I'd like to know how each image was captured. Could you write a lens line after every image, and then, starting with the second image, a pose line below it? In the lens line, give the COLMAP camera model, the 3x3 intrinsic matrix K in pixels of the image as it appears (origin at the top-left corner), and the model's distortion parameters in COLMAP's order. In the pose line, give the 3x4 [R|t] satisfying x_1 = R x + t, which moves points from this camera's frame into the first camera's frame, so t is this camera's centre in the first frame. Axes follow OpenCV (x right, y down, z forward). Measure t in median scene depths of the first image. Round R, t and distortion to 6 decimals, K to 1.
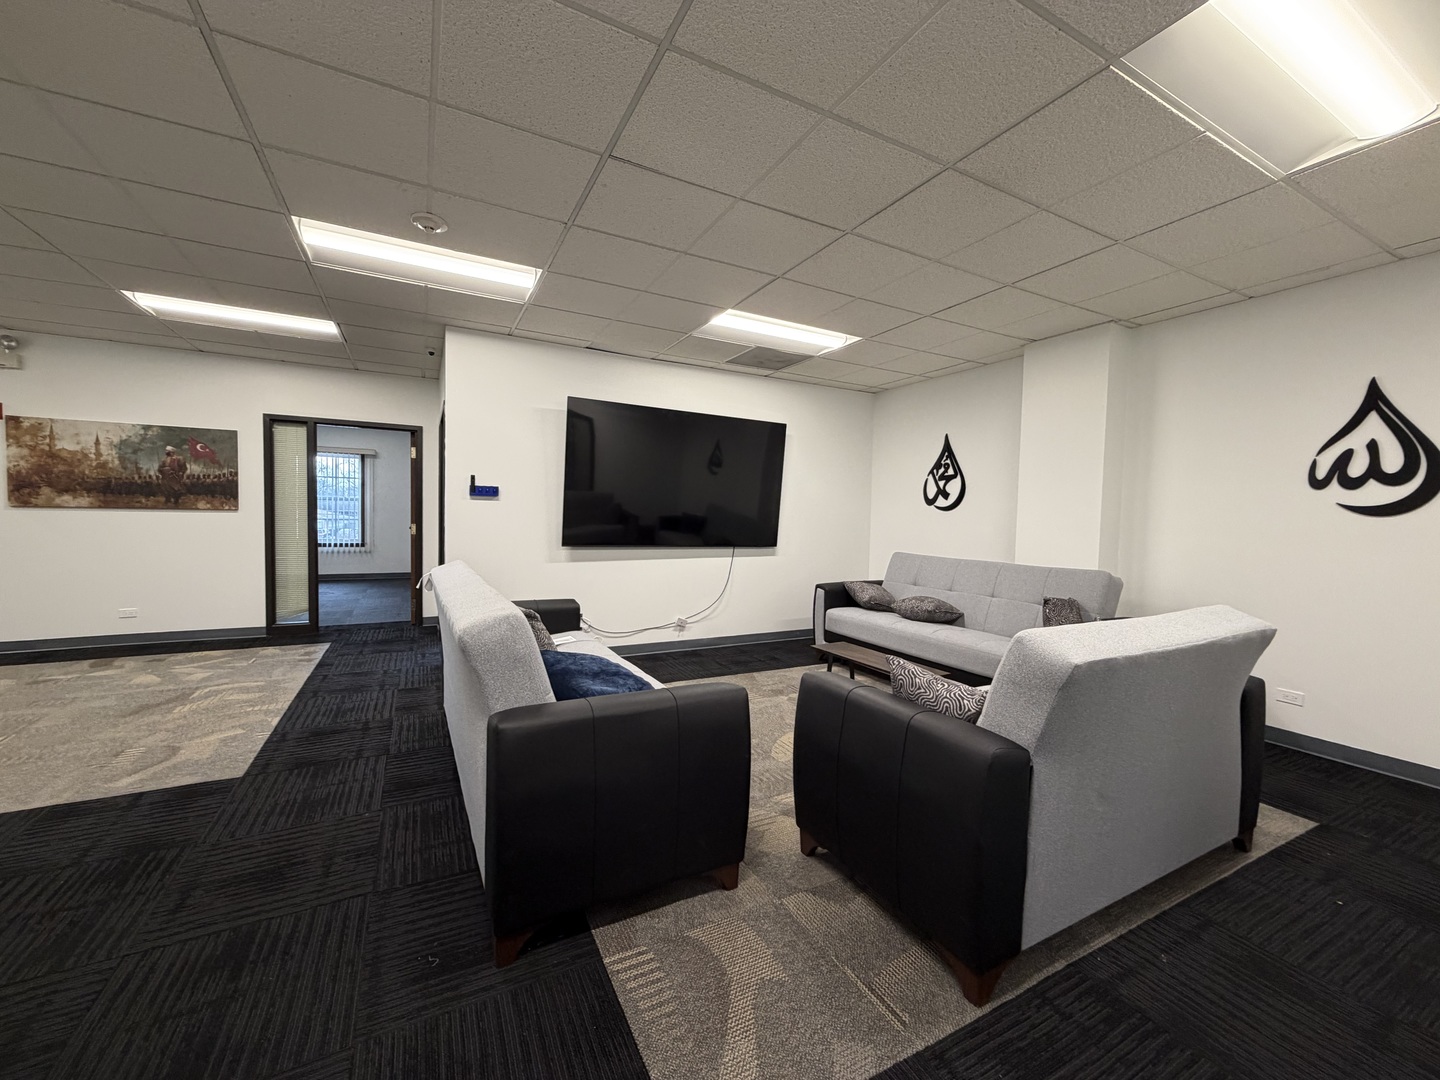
lens RADIAL K [[570.7, 0, 716.7], [0, 570.7, 537.7], [0, 0, 1]] dist [-0.000726, -0.000078]
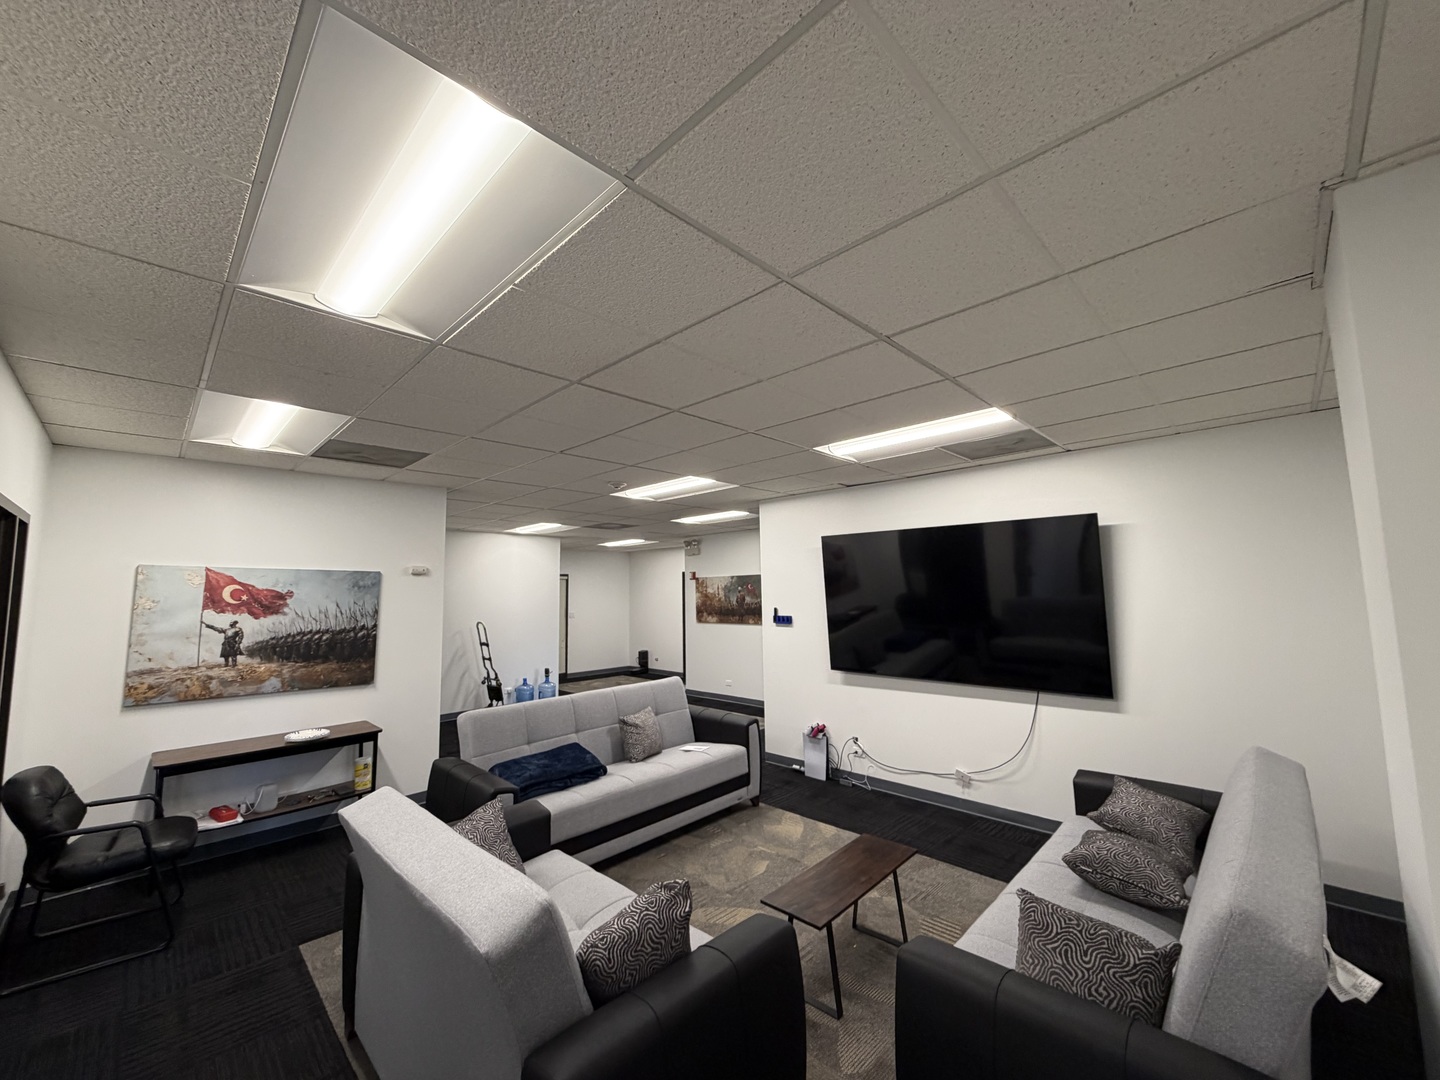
lens RADIAL K [[570.7, 0, 716.7], [0, 570.7, 537.7], [0, 0, 1]] dist [-0.000726, -0.000078]
pose [[0.306177, -0.119037, -0.944503, 0.708345], [-0.016354, 0.991347, -0.130242, -0.087482], [0.951834, 0.055324, 0.301581, 0.429469]]
